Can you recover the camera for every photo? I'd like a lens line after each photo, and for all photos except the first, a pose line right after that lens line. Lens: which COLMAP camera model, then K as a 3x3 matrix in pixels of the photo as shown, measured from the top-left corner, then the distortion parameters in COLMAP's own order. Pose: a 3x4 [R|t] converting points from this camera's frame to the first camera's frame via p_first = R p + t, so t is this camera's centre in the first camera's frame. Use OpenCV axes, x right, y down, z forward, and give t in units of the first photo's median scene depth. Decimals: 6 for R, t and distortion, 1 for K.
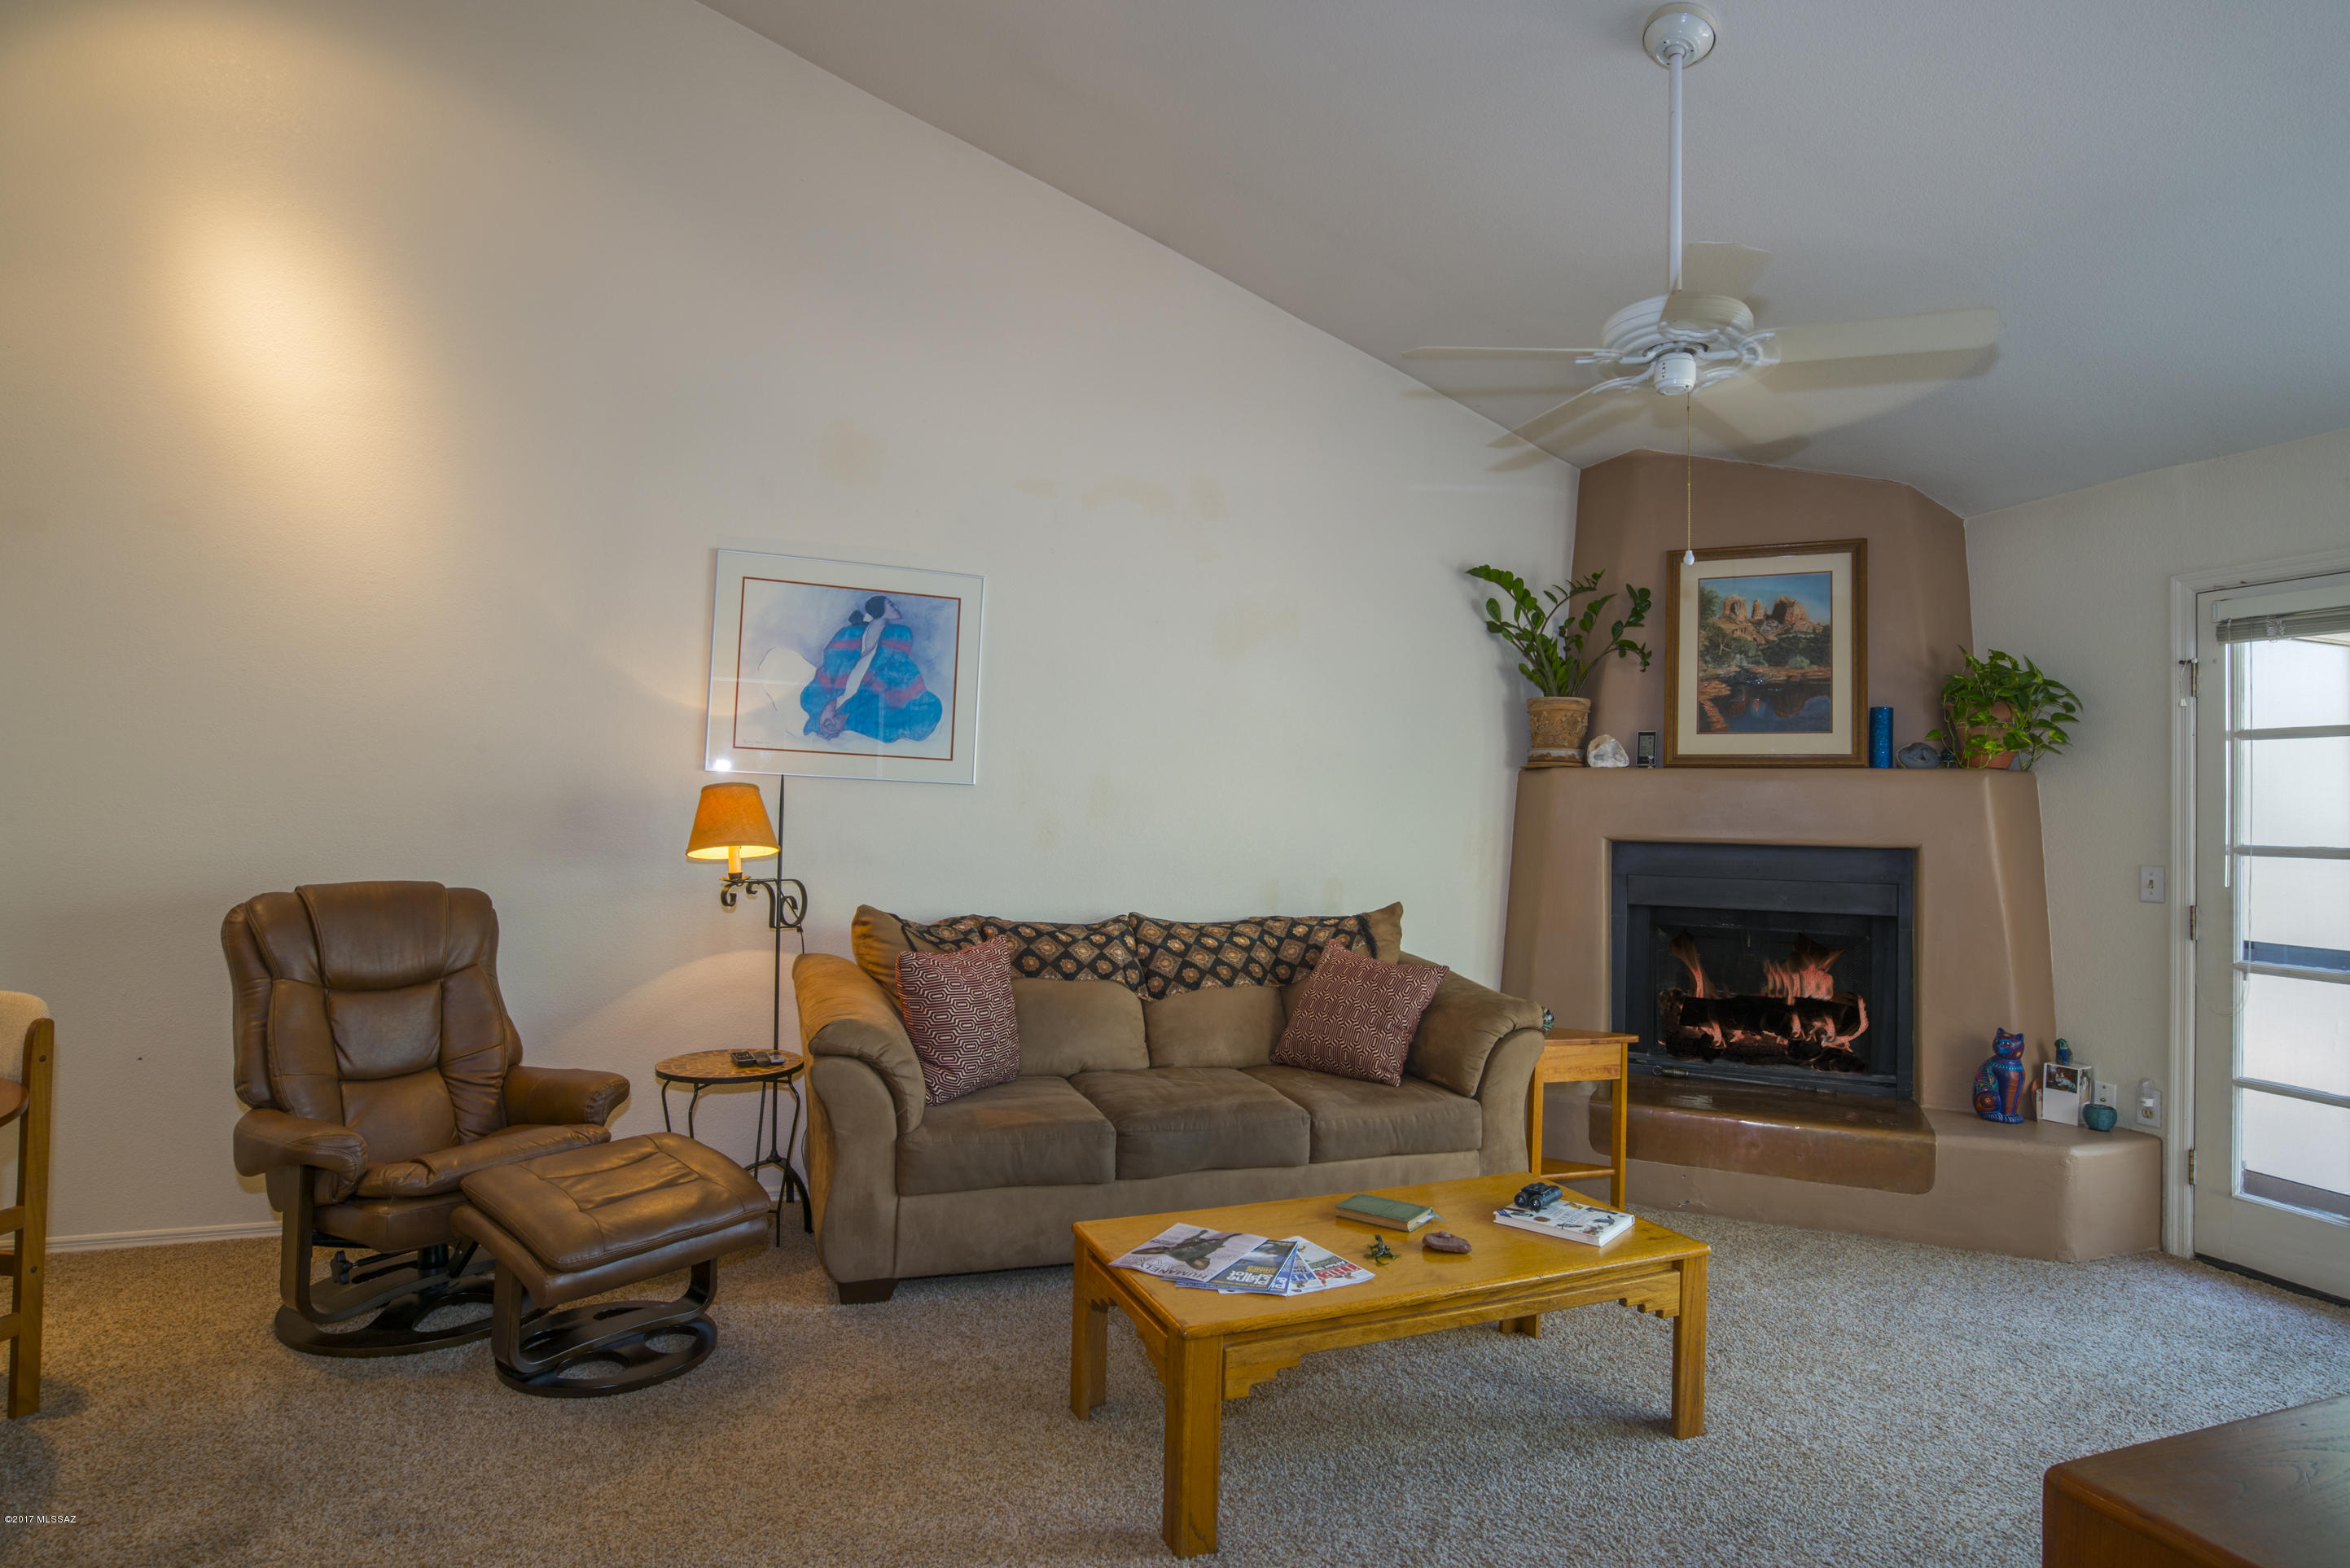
lens RADIAL K [[1226.6, 0, 1160.2], [0, 1226.6, 776.8], [0, 0, 1]] dist [-0.047794, 0.011872]
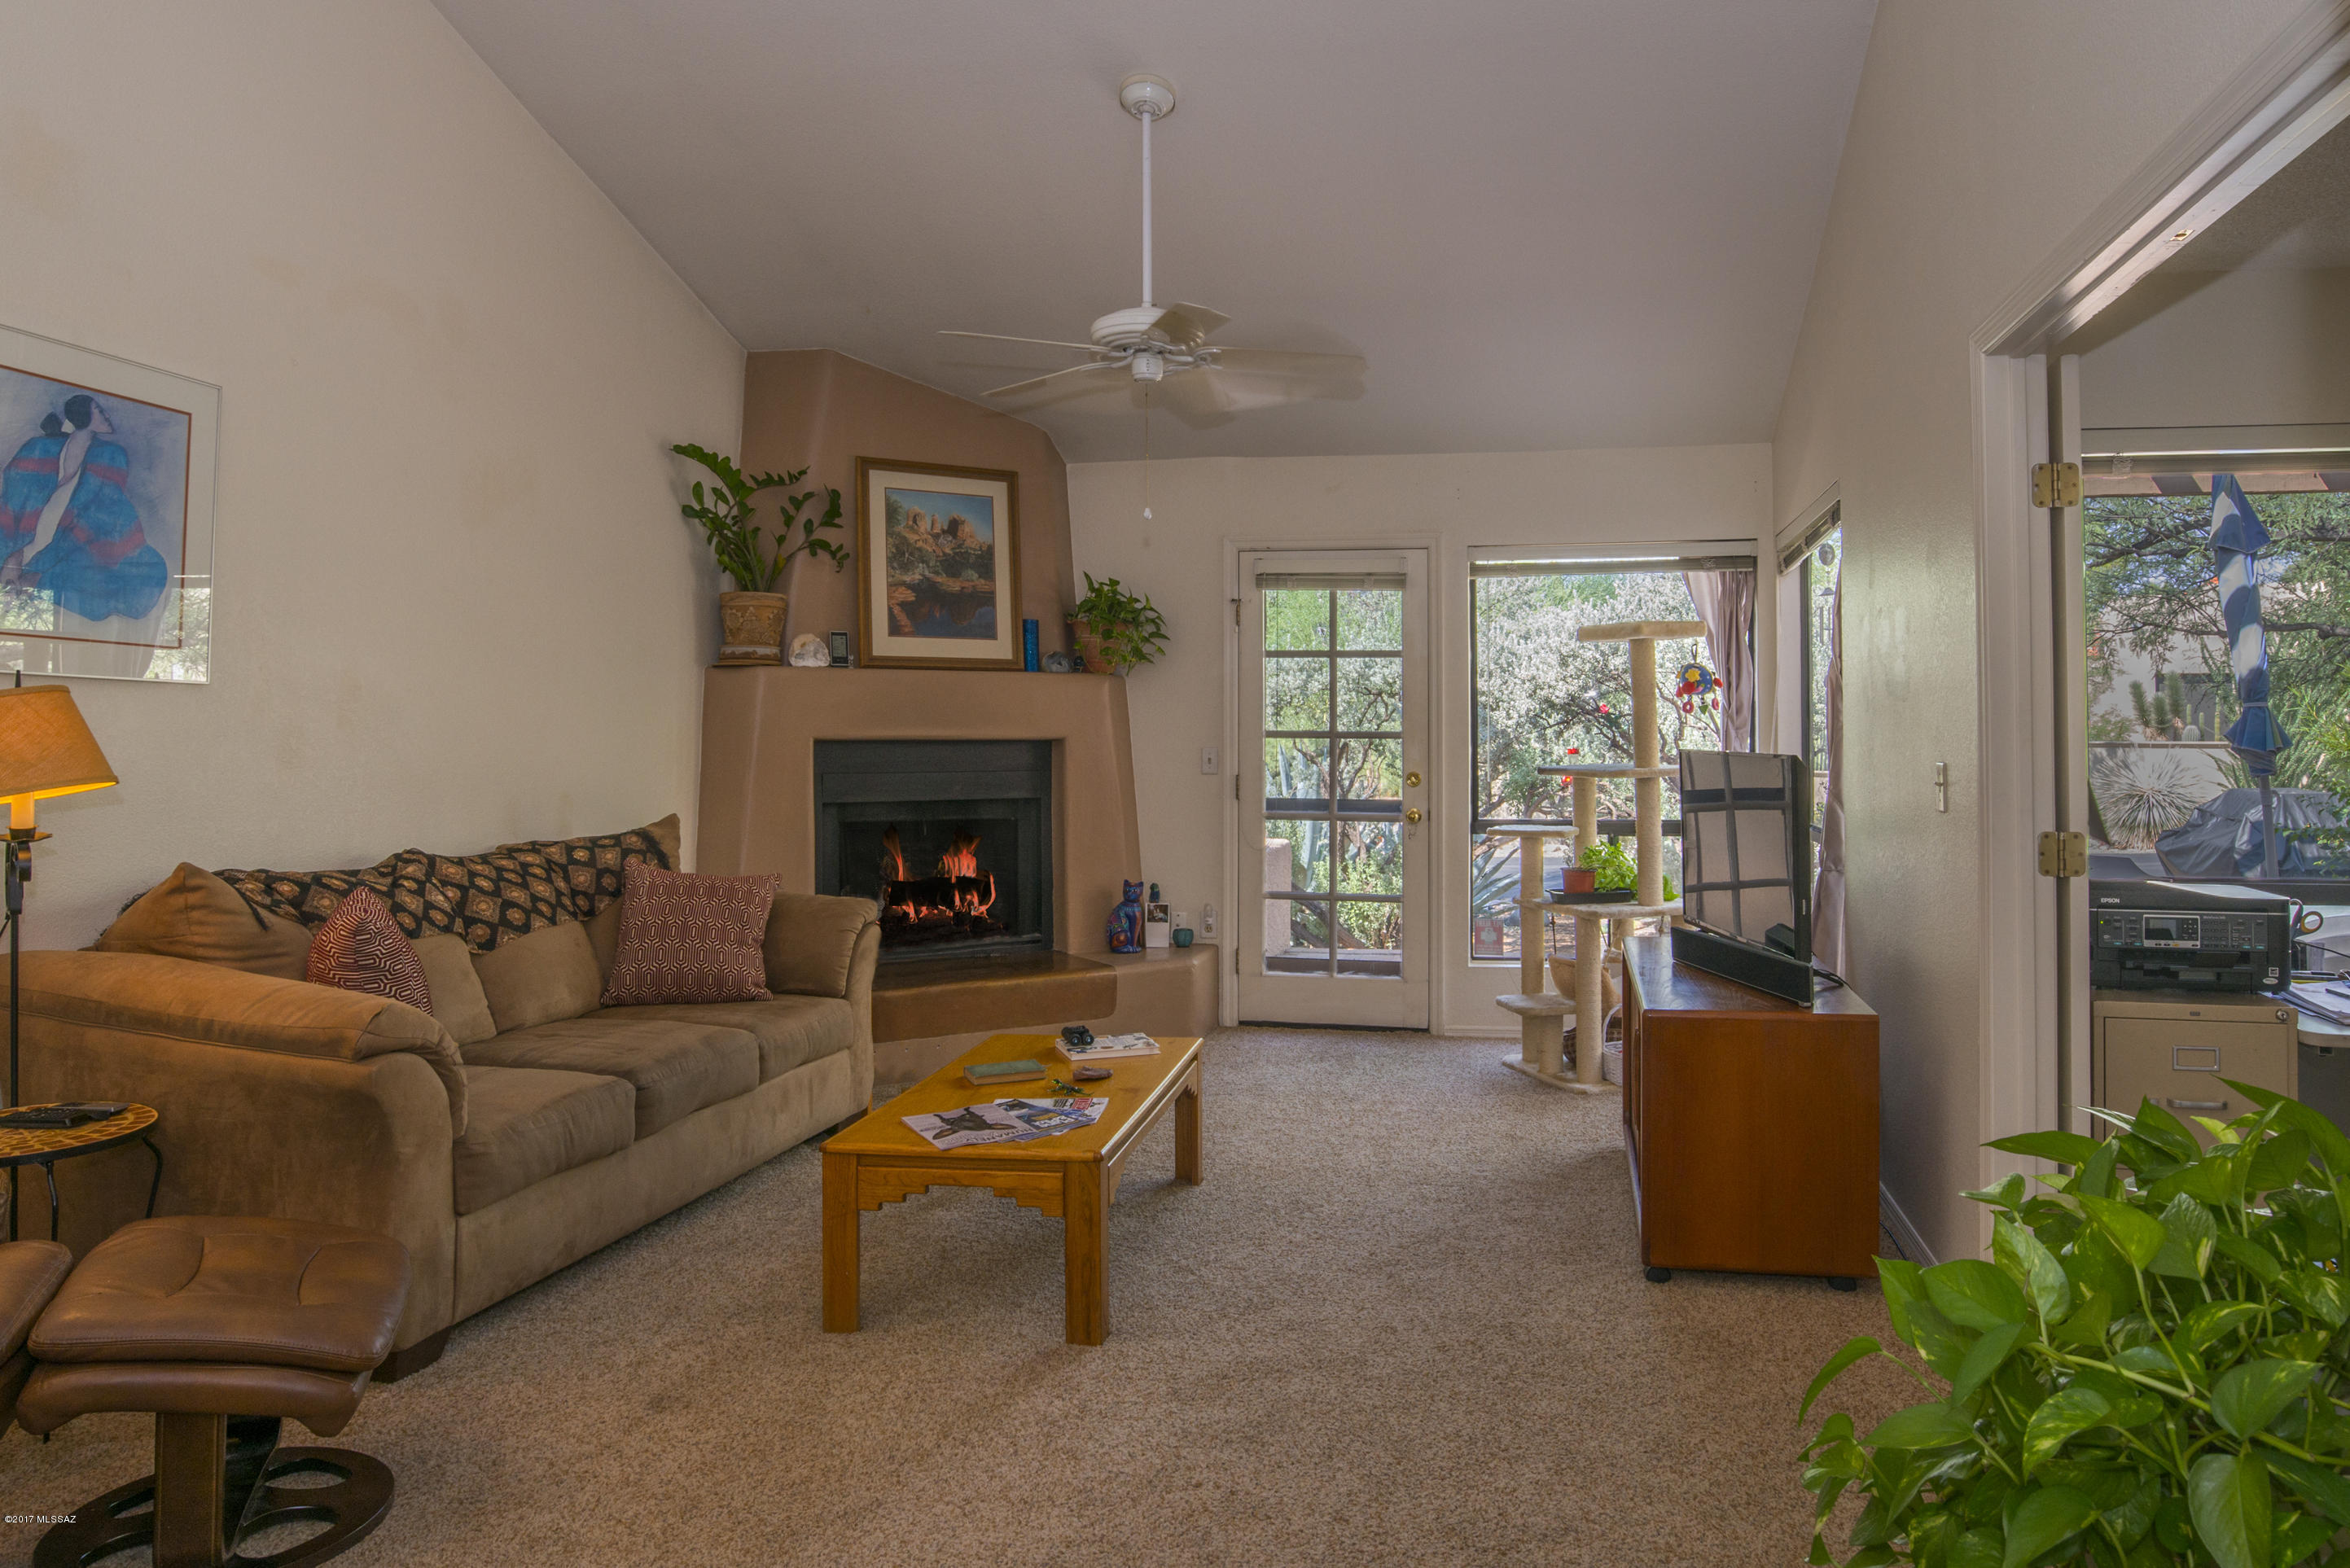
lens RADIAL K [[1589.6, 0, 1212.5], [0, 1589.6, 696.8], [0, 0, 1]] dist [-0.050513, 0.011874]
pose [[0.511762, -0.005328, 0.859111, -0.630063], [-0.019054, 0.999664, 0.017550, -0.013187], [-0.858916, -0.025351, 0.511489, 0.058881]]
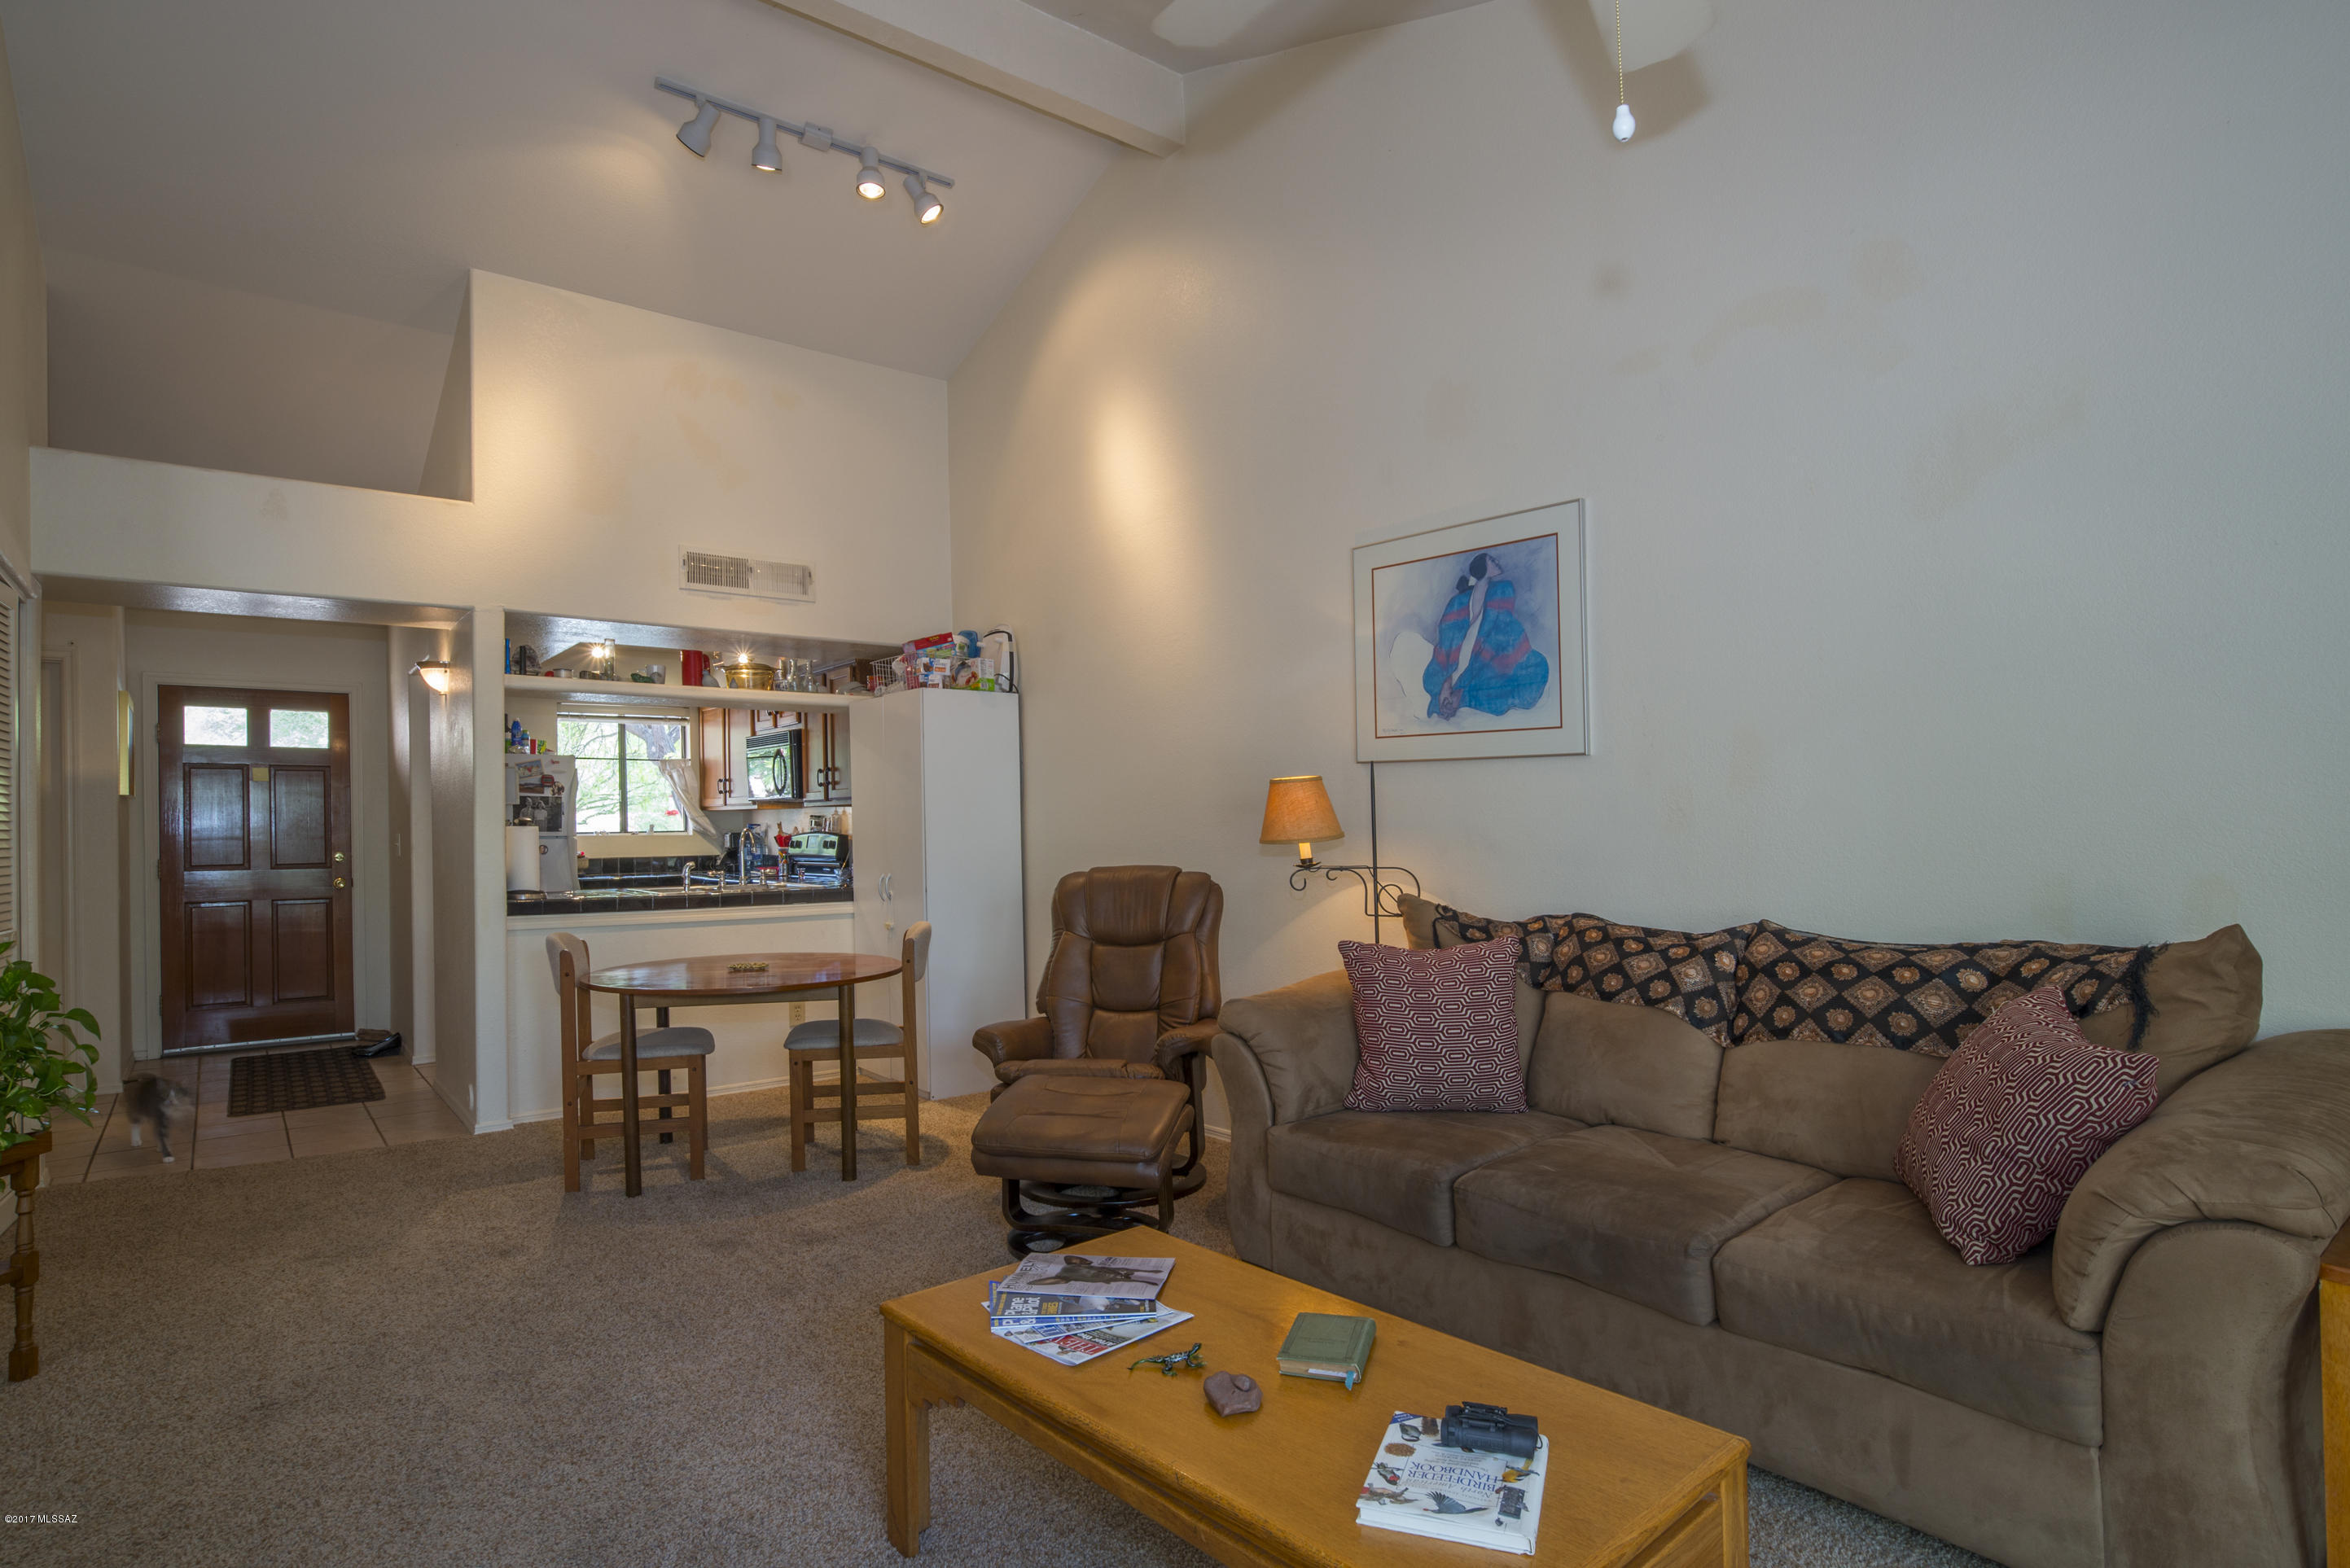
lens RADIAL K [[1226.6, 0, 1133.6], [0, 1226.6, 824.0], [0, 0, 1]] dist [-0.047794, 0.011872]
pose [[0.317780, -0.028444, -0.947738, 0.529613], [0.053212, 0.998510, -0.012126, 0.047127], [0.946670, -0.046577, 0.318820, 0.462853]]
